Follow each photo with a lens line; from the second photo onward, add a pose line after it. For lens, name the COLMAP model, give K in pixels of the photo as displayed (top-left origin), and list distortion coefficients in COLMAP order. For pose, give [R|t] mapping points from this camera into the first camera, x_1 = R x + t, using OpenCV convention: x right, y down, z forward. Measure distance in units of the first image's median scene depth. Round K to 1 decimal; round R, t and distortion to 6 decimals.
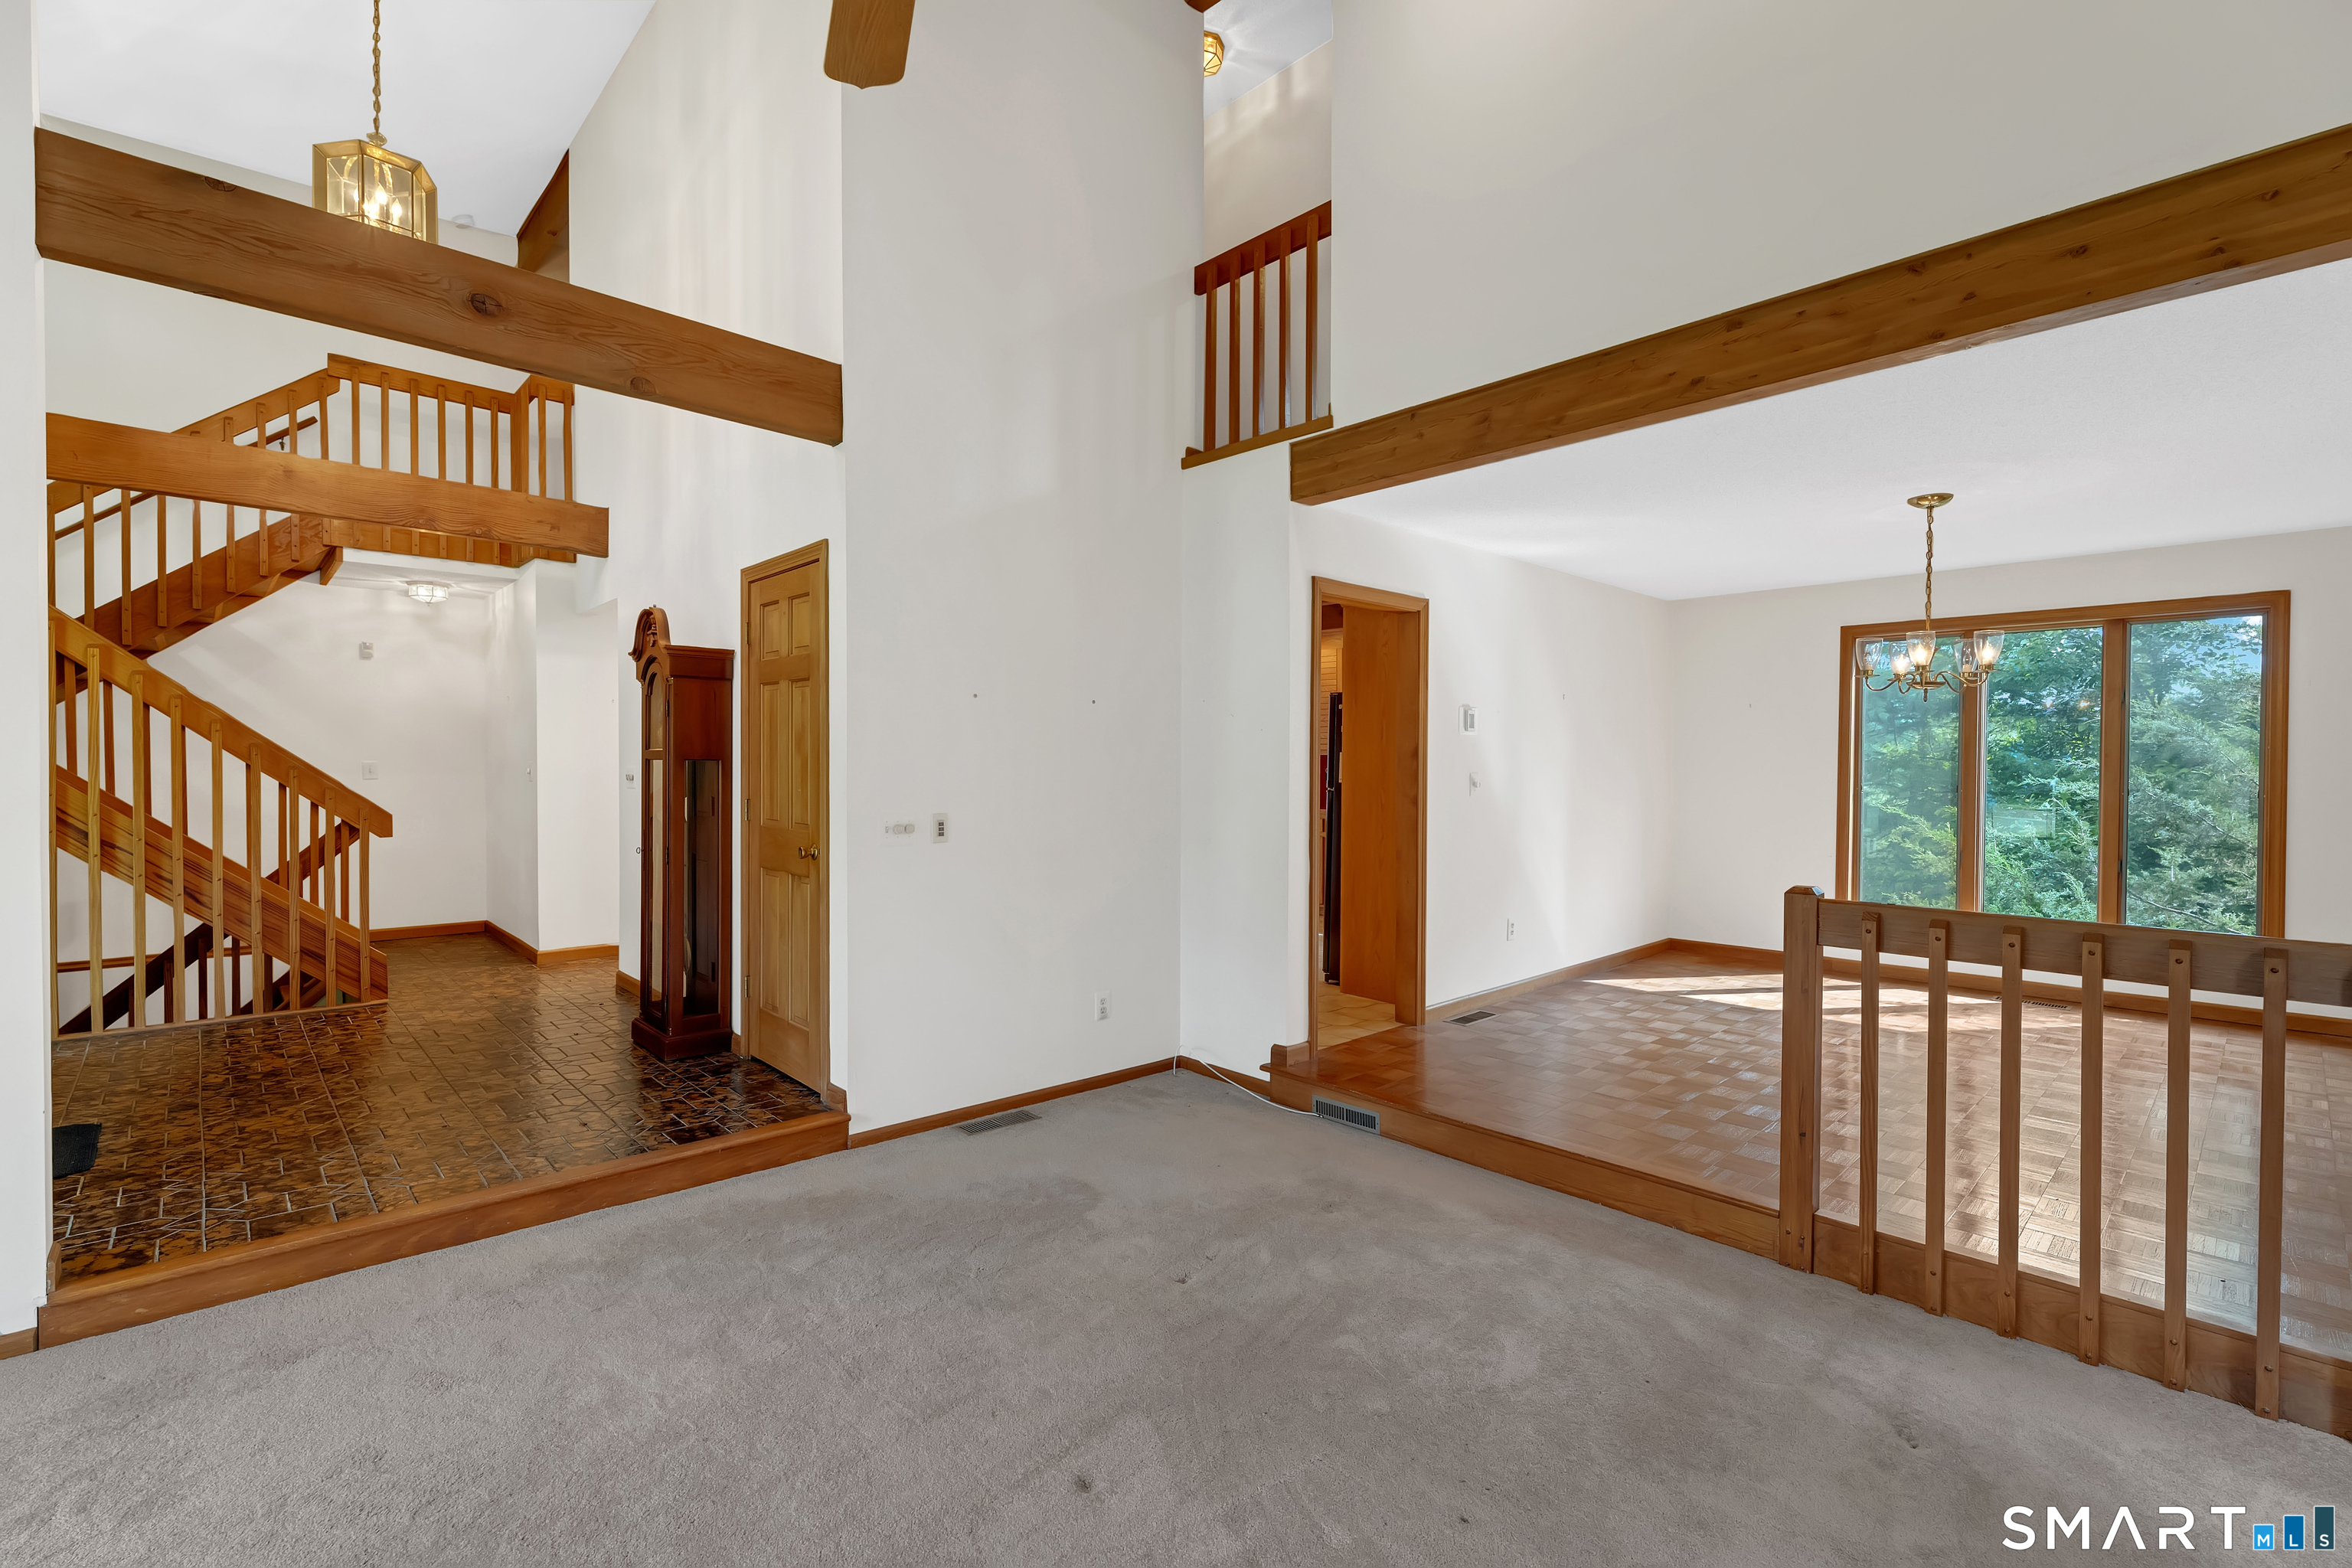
lens RADIAL K [[1036.7, 0, 1170.5], [0, 1036.7, 780.5], [0, 0, 1]] dist [0.000335, -0.000780]
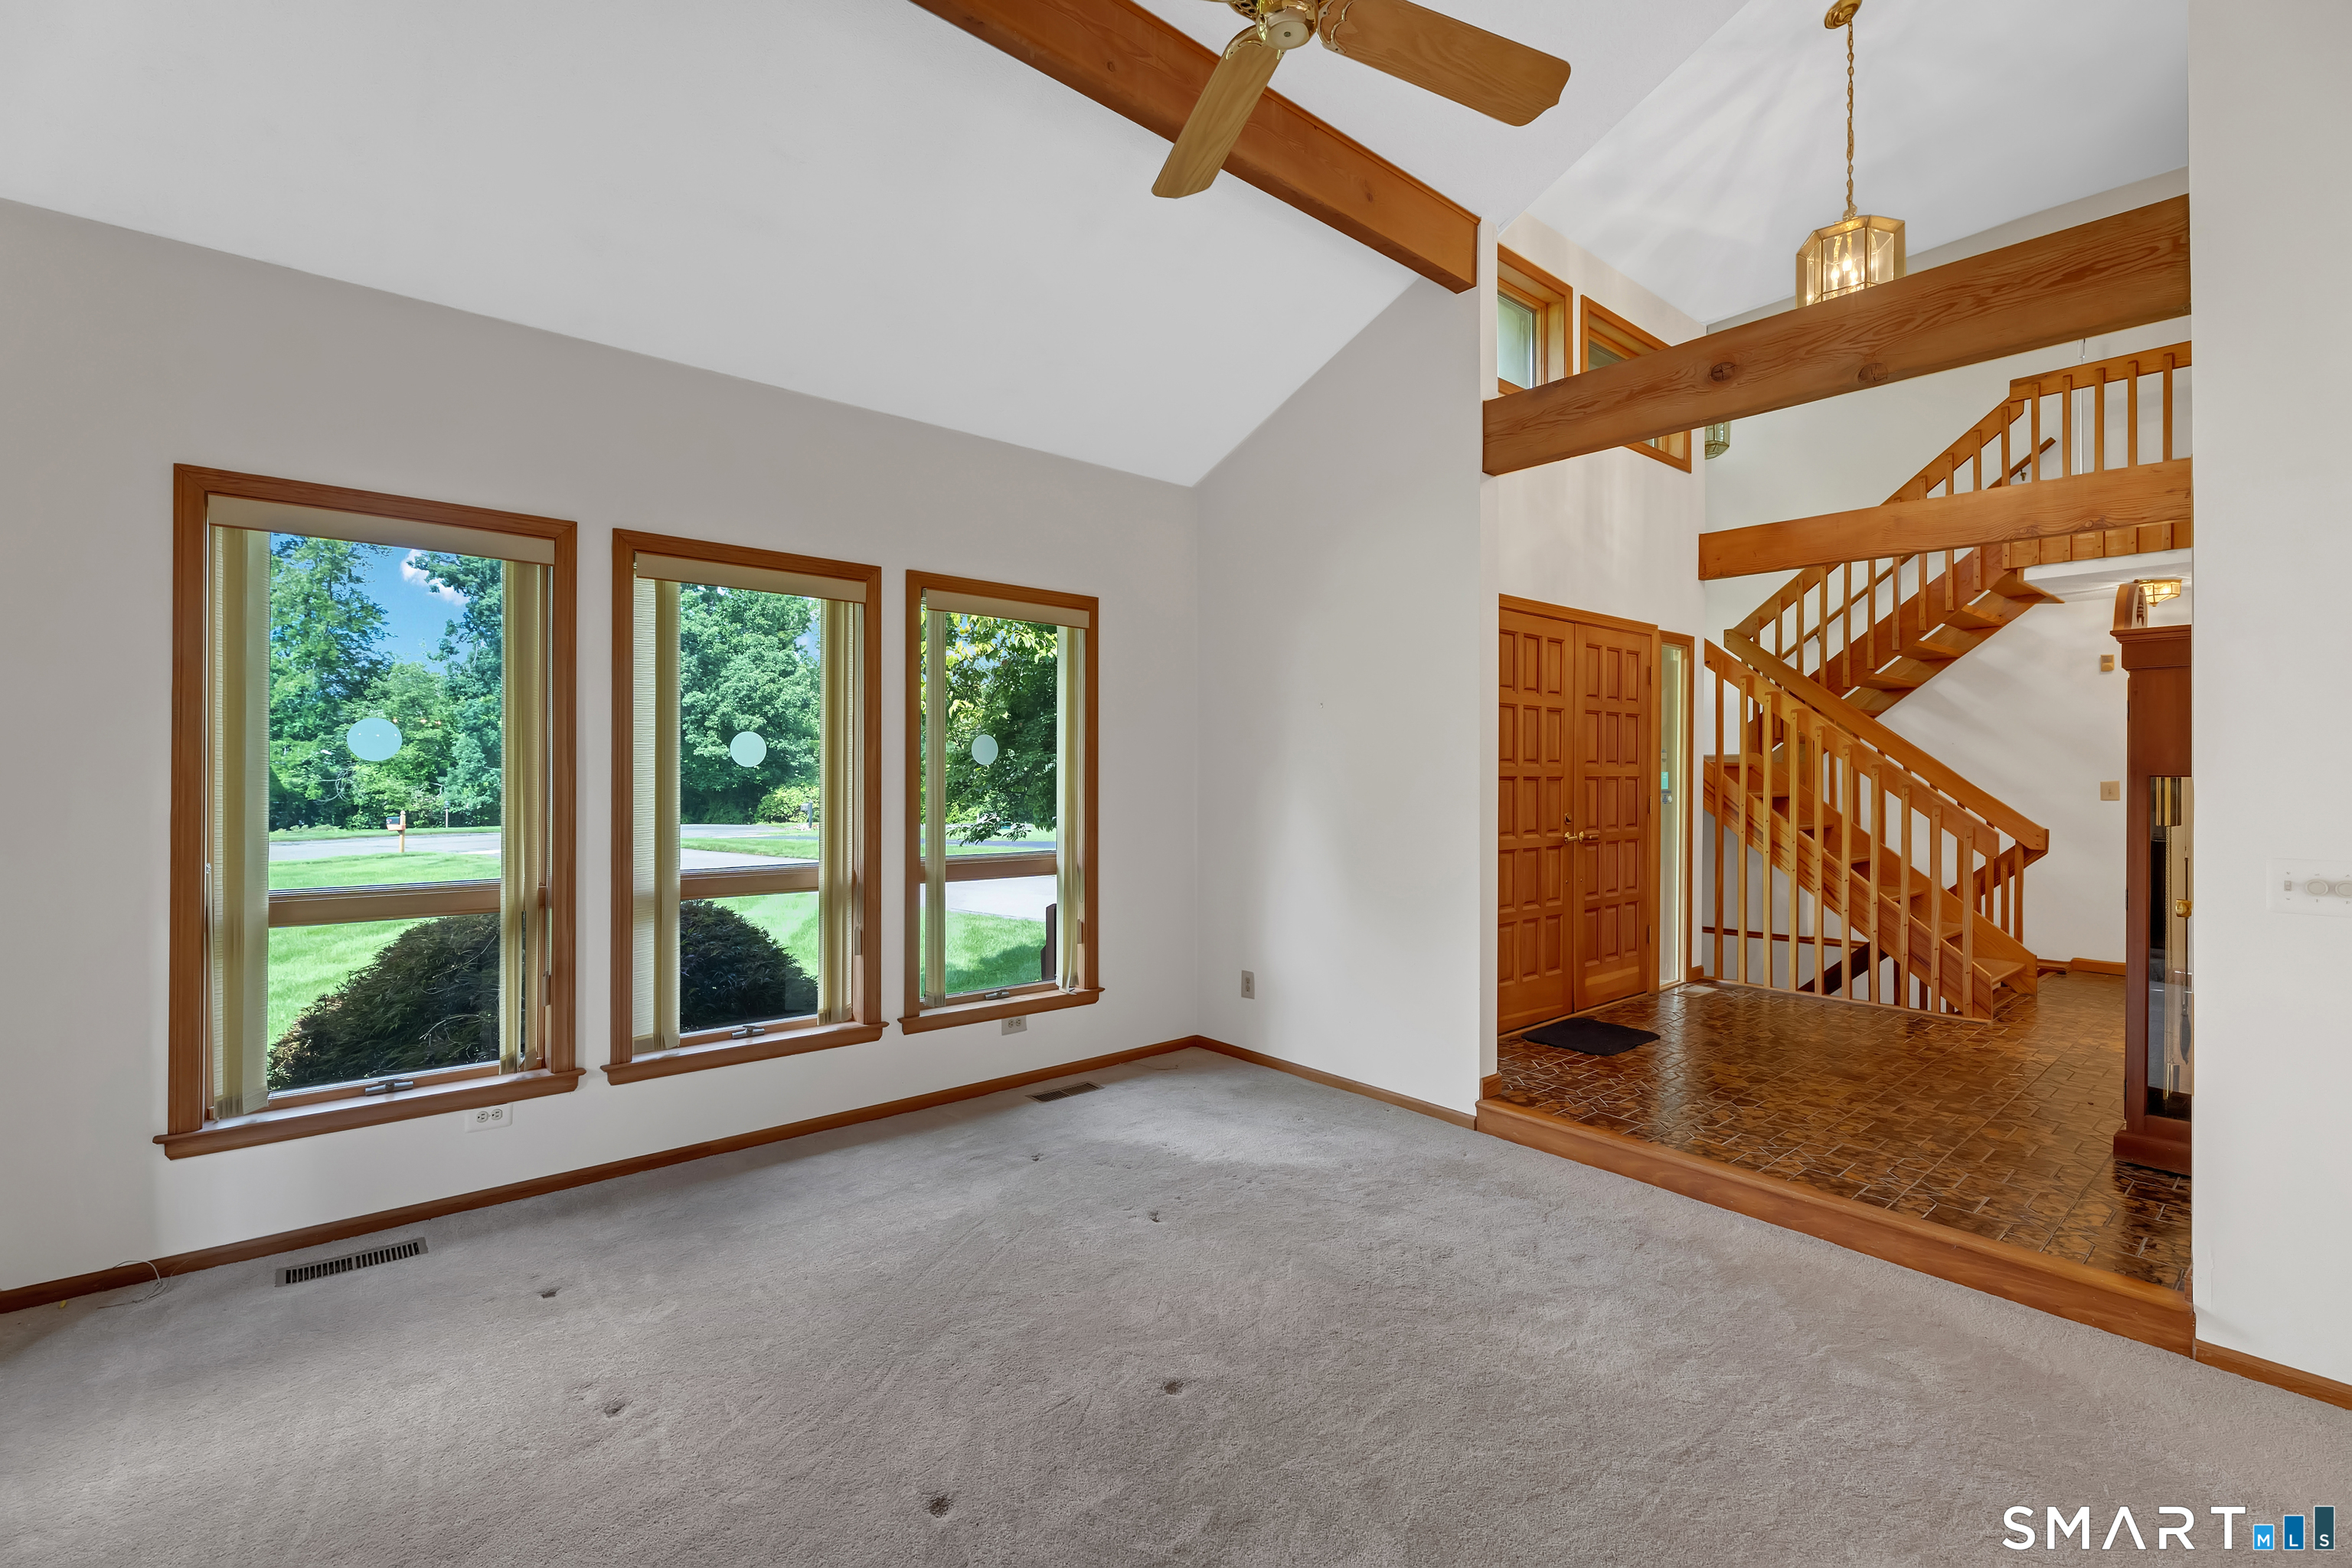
lens RADIAL K [[1036.7, 0, 1164.4], [0, 1036.7, 780.8], [0, 0, 1]] dist [0.000335, -0.000780]
pose [[-0.052805, -0.003397, -0.998599, 0.384426], [-0.021942, 0.999757, -0.002241, 0.000618], [0.998364, 0.021793, -0.052866, 0.364841]]
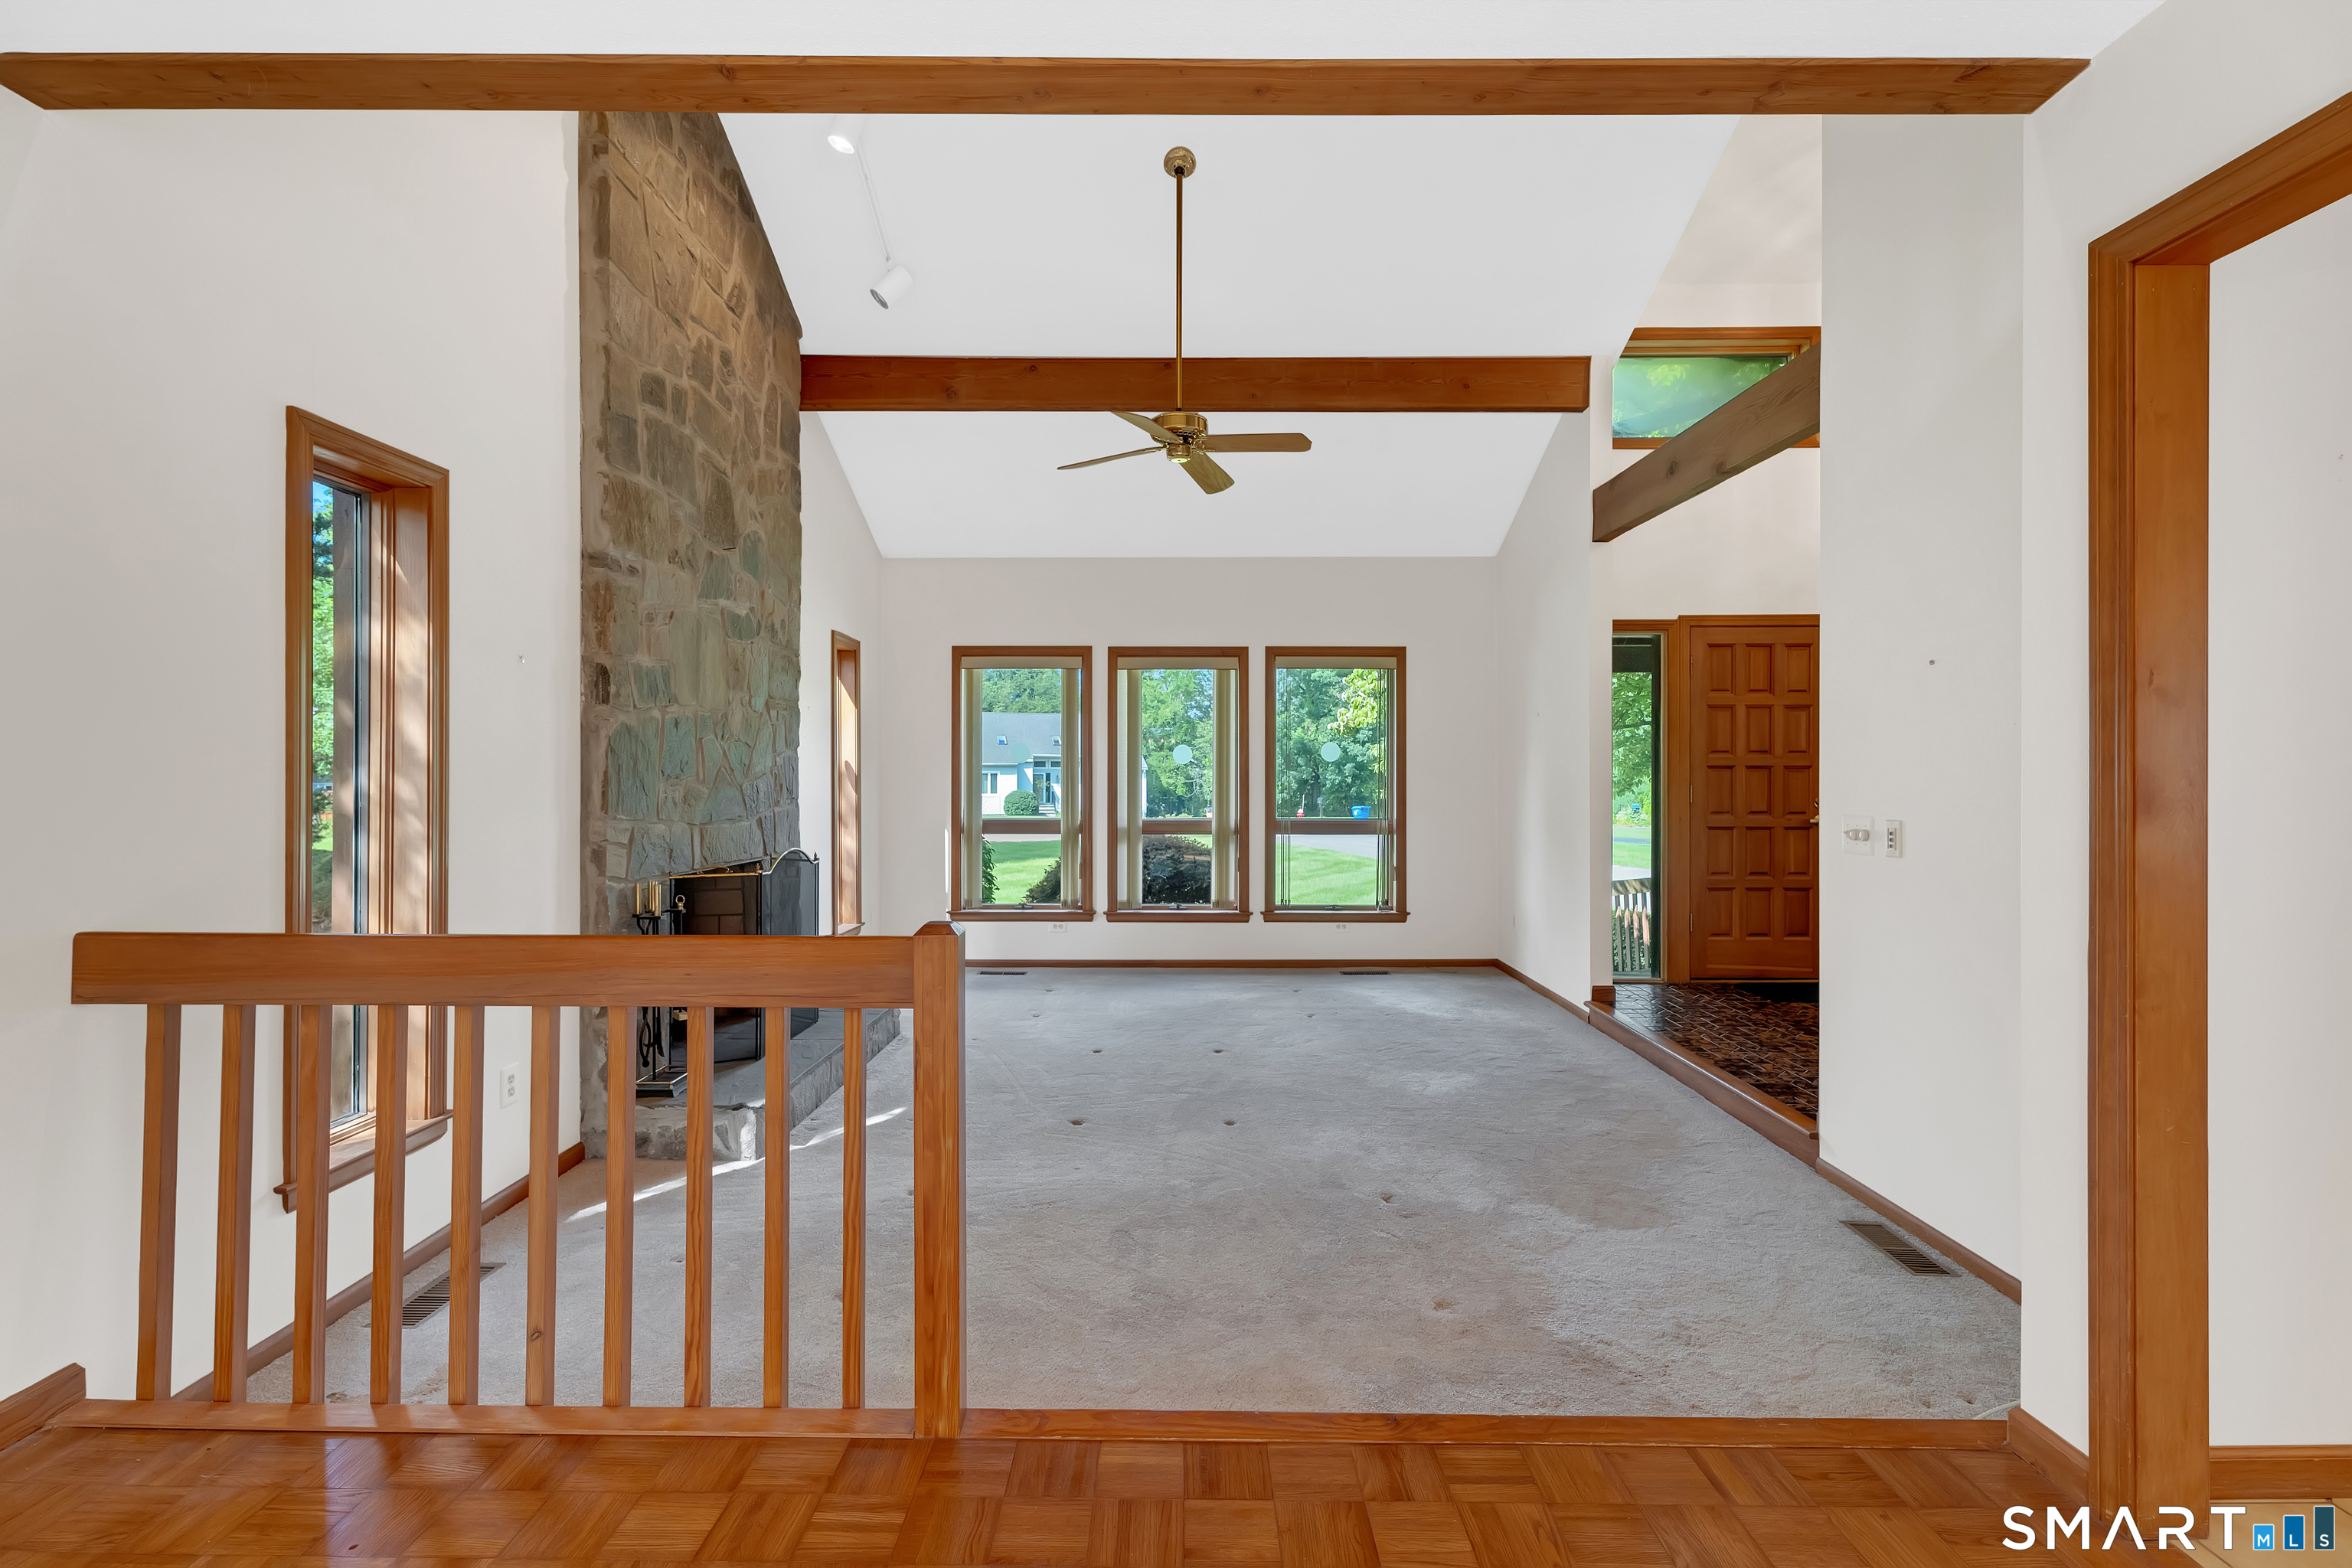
lens RADIAL K [[1036.7, 0, 1181.4], [0, 1036.7, 773.9], [0, 0, 1]] dist [0.000335, -0.000780]
pose [[-0.687155, -0.009308, -0.726451, 0.758125], [-0.018167, 0.999825, 0.004373, 0.003376], [0.726284, 0.016202, -0.687204, 1.211165]]
